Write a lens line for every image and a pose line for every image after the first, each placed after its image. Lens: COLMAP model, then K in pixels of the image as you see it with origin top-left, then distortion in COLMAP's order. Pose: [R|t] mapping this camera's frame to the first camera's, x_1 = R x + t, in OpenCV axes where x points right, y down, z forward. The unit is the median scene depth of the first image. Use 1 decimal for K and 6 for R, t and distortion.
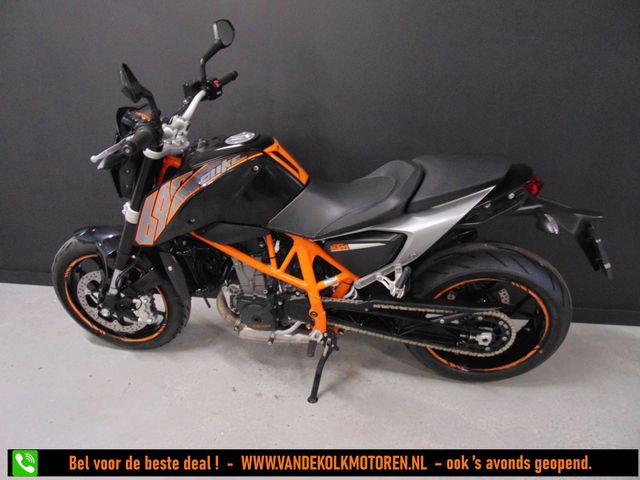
lens RADIAL K [[478.8, 0, 320.0], [0, 478.8, 240.0], [0, 0, 1]] dist [-0.008115, 0.007079]
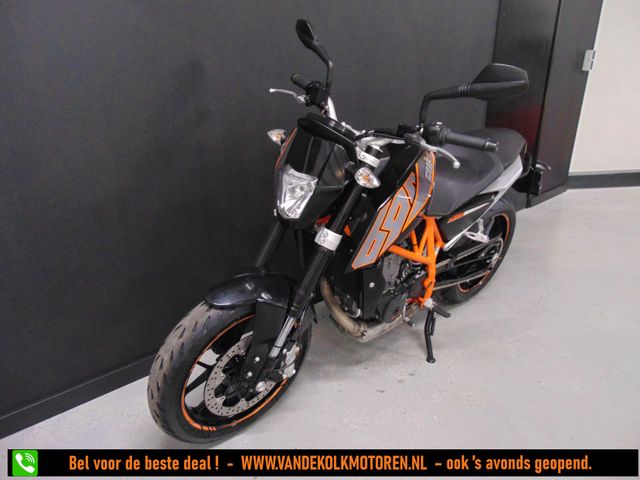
lens RADIAL K [[478.8, 0, 320.0], [0, 478.8, 240.0], [0, 0, 1]] dist [-0.008115, 0.007079]
pose [[0.617358, -0.270537, 0.738700, -1.012940], [0.279911, 0.953098, 0.115125, -0.154679], [-0.735200, 0.135696, 0.664129, 0.429558]]
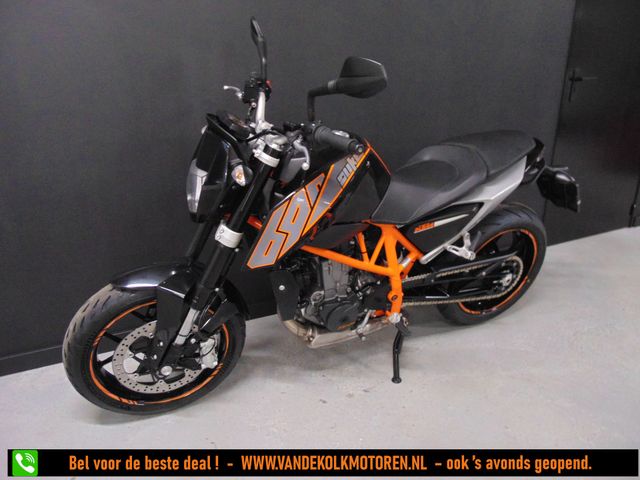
lens RADIAL K [[478.8, 0, 320.0], [0, 478.8, 240.0], [0, 0, 1]] dist [-0.008115, 0.007079]
pose [[0.833070, -0.201471, 0.515174, -0.682312], [0.211244, 0.976601, 0.040328, -0.047840], [-0.511244, 0.075231, 0.856136, 0.175574]]
